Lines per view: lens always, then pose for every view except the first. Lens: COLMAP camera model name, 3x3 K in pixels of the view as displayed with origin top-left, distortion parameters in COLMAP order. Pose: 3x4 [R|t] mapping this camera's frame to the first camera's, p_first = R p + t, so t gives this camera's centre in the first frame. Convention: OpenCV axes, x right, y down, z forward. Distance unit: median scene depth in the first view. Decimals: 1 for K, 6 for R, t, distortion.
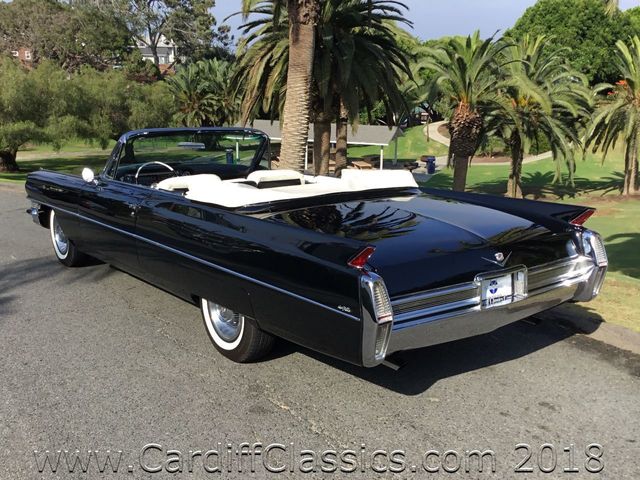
lens RADIAL K [[677.2, 0, 324.2], [0, 677.2, 243.0], [0, 0, 1]] dist [0.047179, 0.000000]
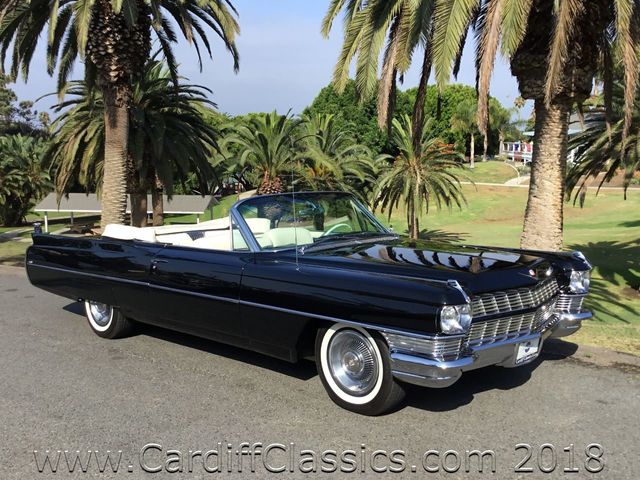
lens RADIAL K [[677.2, 0, 322.7], [0, 677.2, 237.9], [0, 0, 1]] dist [0.047179, 0.000000]
pose [[0.964451, -0.049273, 0.259628, -0.003645], [0.077376, 0.992059, -0.099157, 0.019337], [-0.252680, 0.115721, 0.960605, -0.086255]]
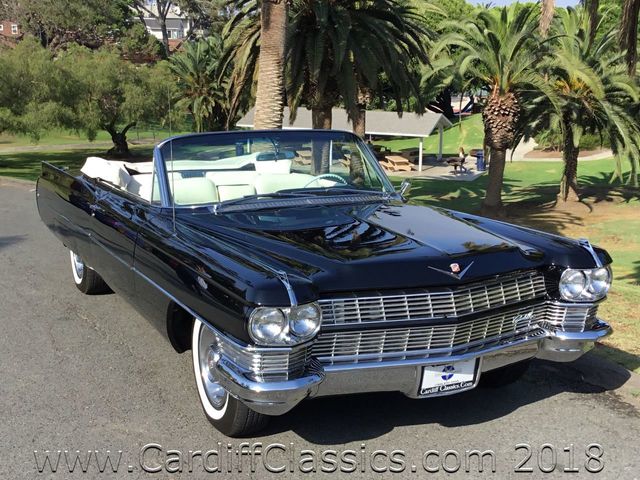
lens RADIAL K [[854.8, 0, 324.3], [0, 854.8, 242.9], [0, 0, 1]] dist [0.079846, 0.000000]
pose [[0.997656, 0.009589, -0.067760, 0.064199], [-0.011052, 0.999713, -0.021250, 0.015093], [0.067537, 0.021949, 0.997475, -0.083508]]
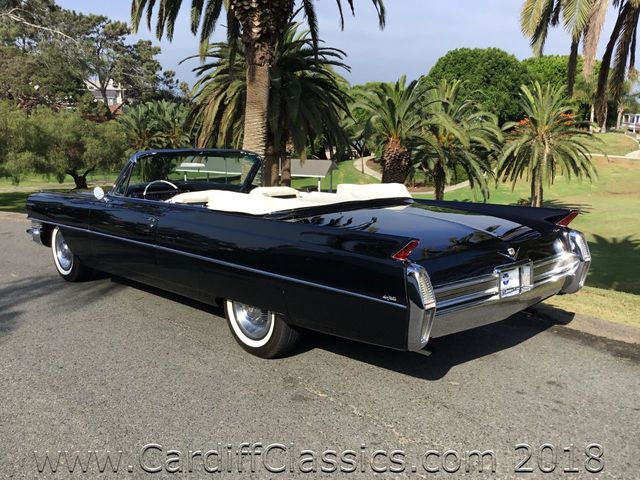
lens RADIAL K [[613.4, 0, 321.0], [0, 613.4, 243.9], [0, 0, 1]] dist [0.034113, 0.000000]
pose [[0.995118, -0.018759, 0.096897, -0.018067], [0.022427, 0.999067, -0.036903, 0.004422], [-0.096115, 0.038896, 0.994610, 0.001847]]
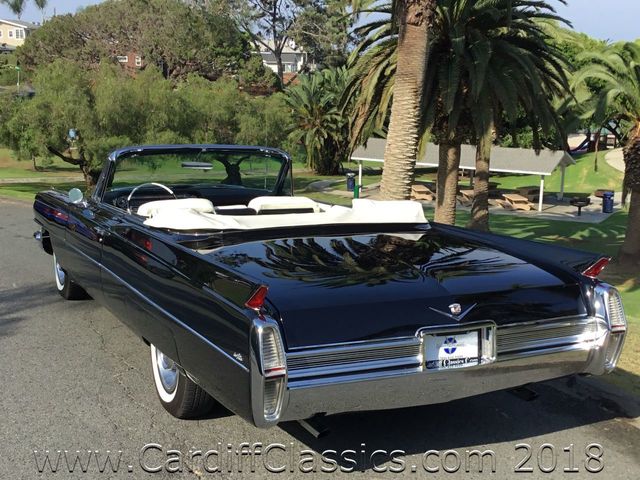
lens RADIAL K [[835.1, 0, 326.3], [0, 835.1, 245.1], [0, 0, 1]] dist [0.088121, 0.000000]
pose [[0.982151, 0.044275, -0.182809, 0.033497], [-0.054231, 0.997285, -0.049823, 0.000302], [0.180107, 0.058847, 0.981885, -0.002542]]
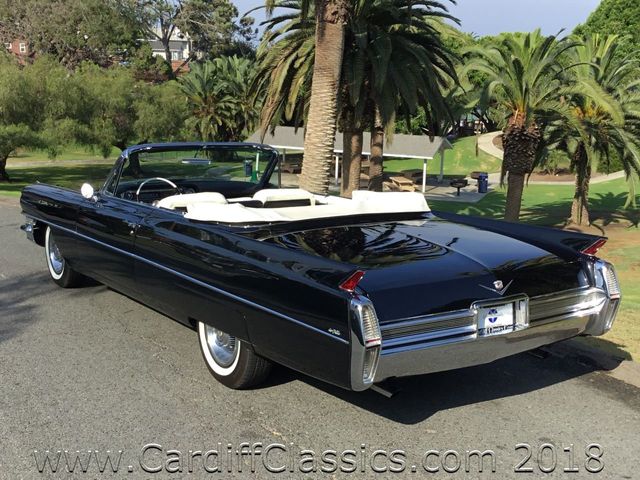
lens RADIAL K [[797.7, 0, 324.0], [0, 797.7, 244.9], [0, 0, 1]] dist [0.073948, 0.000000]
pose [[0.998777, 0.023164, -0.043669, 0.006500], [-0.024568, 0.999190, -0.031886, 0.000644], [0.042895, 0.032920, 0.998537, -0.019430]]
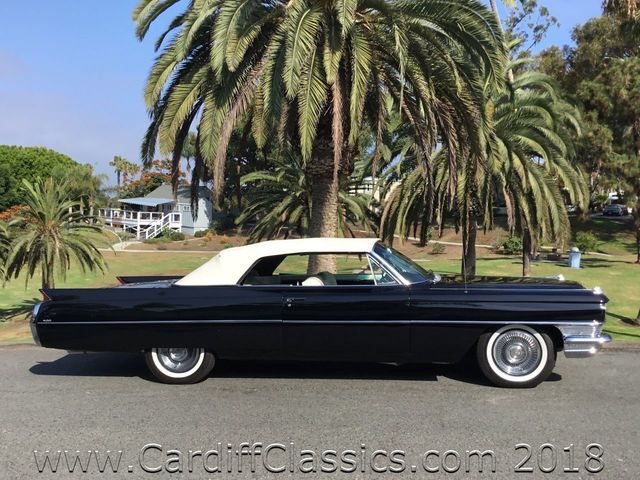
lens RADIAL K [[670.8, 0, 321.9], [0, 670.8, 234.8], [0, 0, 1]] dist [0.086999, 0.000000]
pose [[0.620994, -0.018459, 0.783598, -0.160071], [0.176394, 0.977369, -0.116767, 0.010108], [-0.763709, 0.210733, 0.610197, -0.037515]]
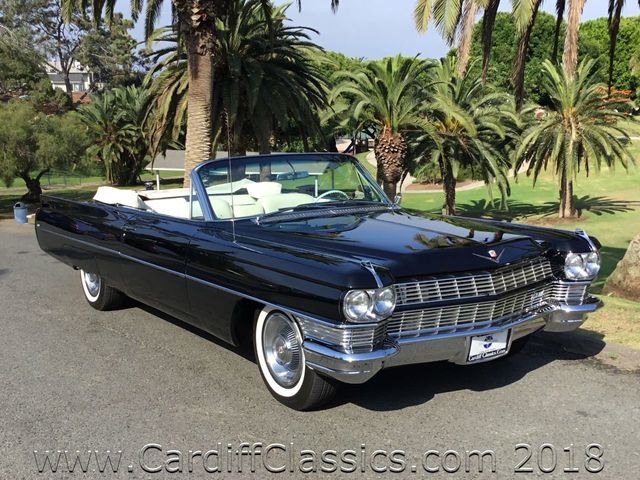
lens RADIAL K [[777.7, 0, 323.8], [0, 777.7, 242.5], [0, 0, 1]] dist [0.060762, 0.000000]
pose [[0.997242, -0.034989, 0.065460, 0.036674], [0.038882, 0.997491, -0.059164, 0.020726], [-0.063226, 0.061546, 0.996100, -0.093066]]
